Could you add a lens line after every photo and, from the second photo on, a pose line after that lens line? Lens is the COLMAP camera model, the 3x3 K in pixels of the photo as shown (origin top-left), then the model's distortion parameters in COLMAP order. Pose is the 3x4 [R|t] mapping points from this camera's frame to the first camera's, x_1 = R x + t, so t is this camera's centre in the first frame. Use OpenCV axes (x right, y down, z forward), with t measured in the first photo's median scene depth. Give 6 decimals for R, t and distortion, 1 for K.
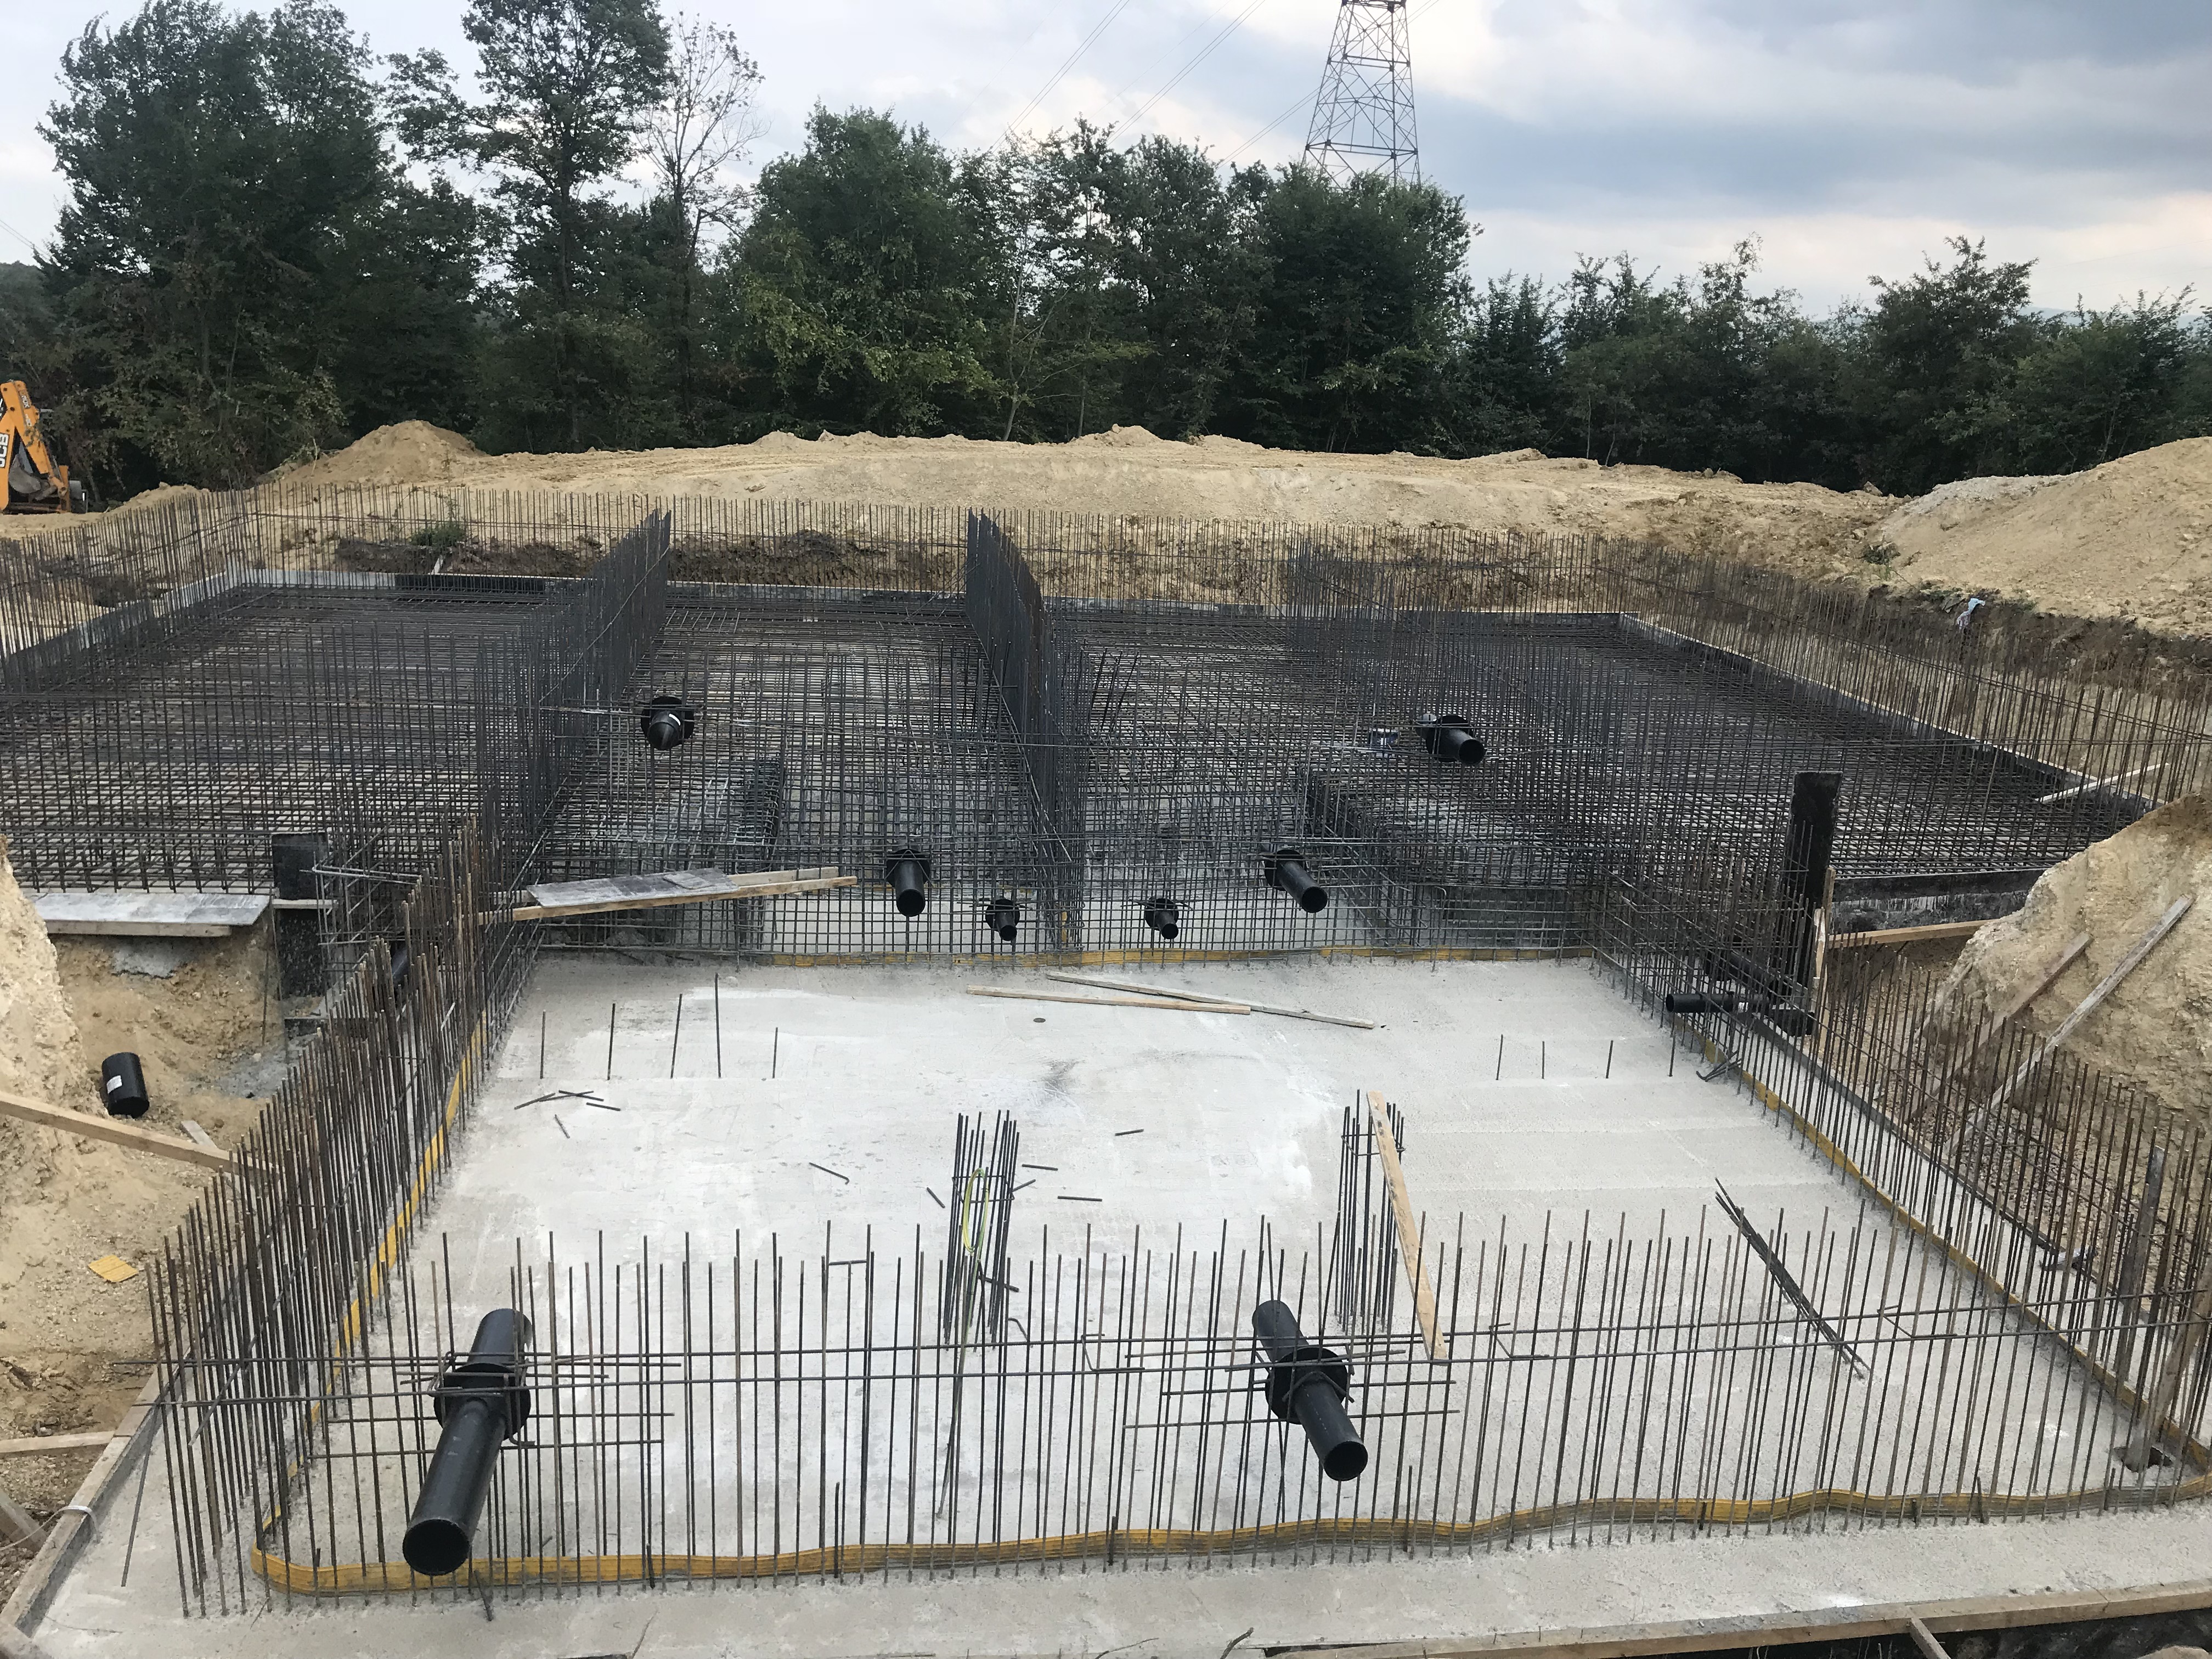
lens RADIAL K [[1837.0, 0, 1100.7], [0, 1837.0, 814.7], [0, 0, 1]] dist [0.080378, -0.118792]
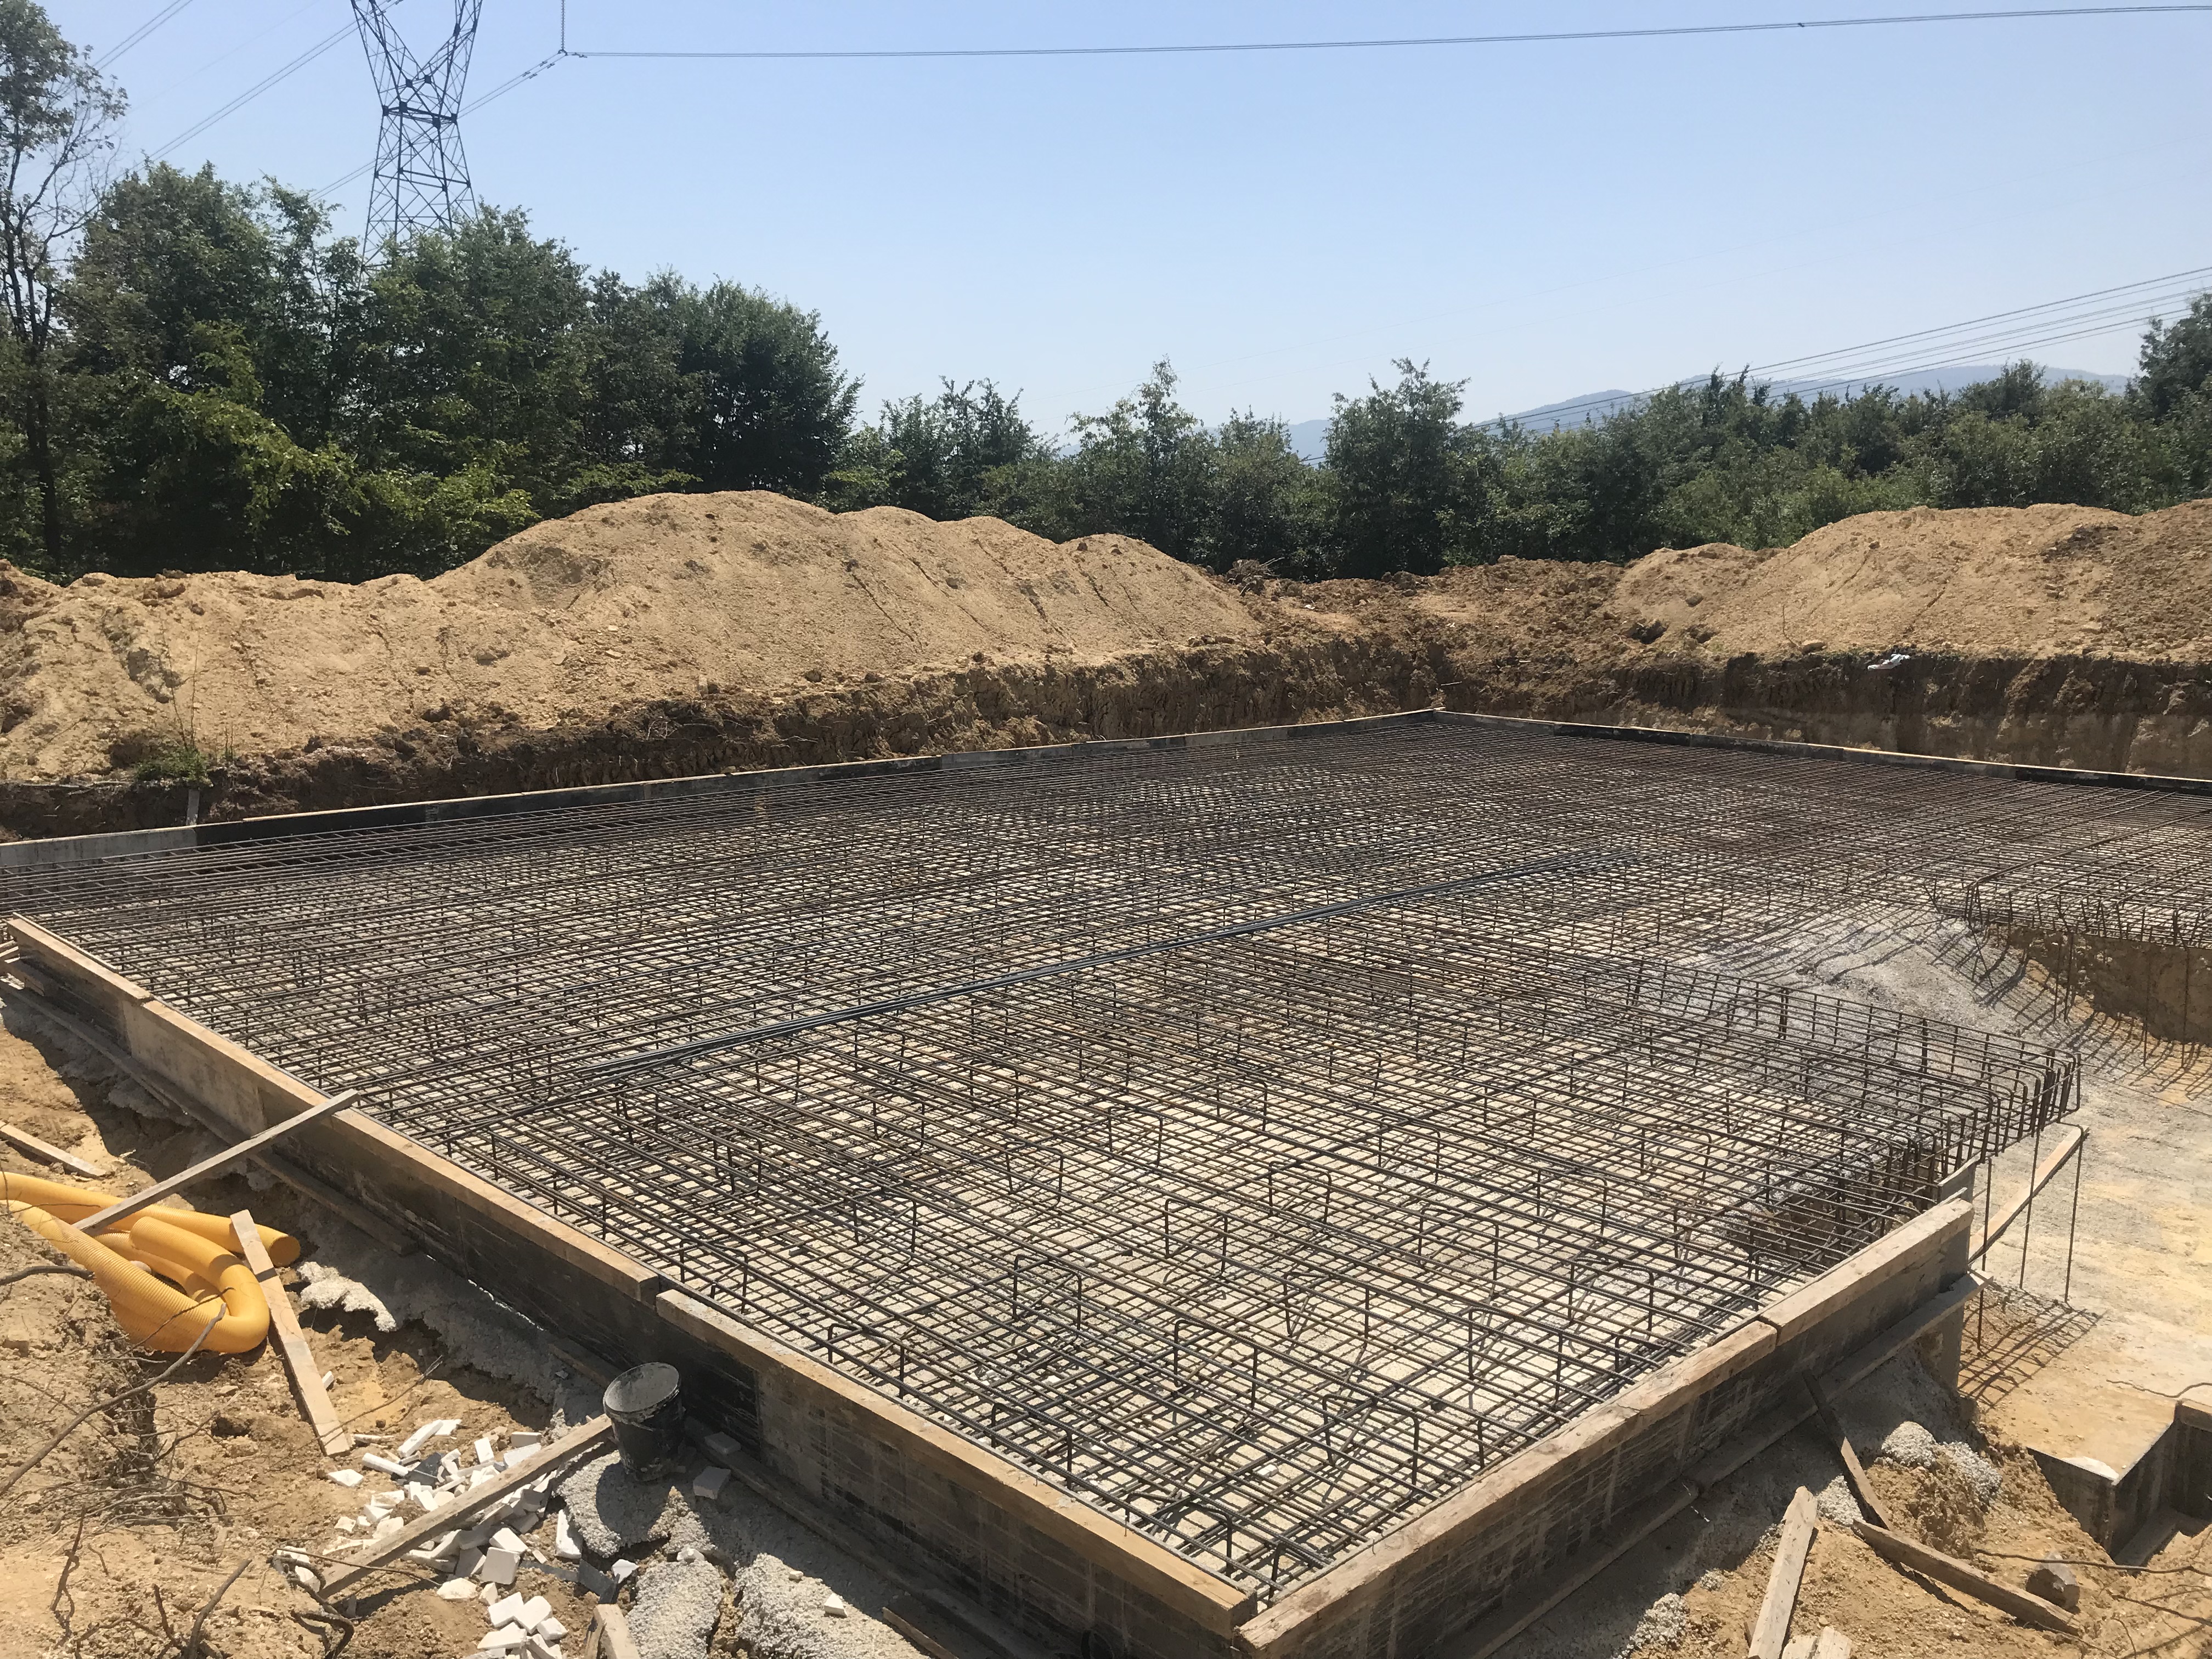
lens RADIAL K [[1822.9, 0, 1106.0], [0, 1822.9, 829.5], [0, 0, 1]] dist [0.088429, -0.145605]
pose [[0.805431, -0.133187, 0.577531, -0.502897], [0.171539, 0.985104, -0.012052, -0.072748], [-0.567322, 0.108776, 0.816280, 0.342686]]
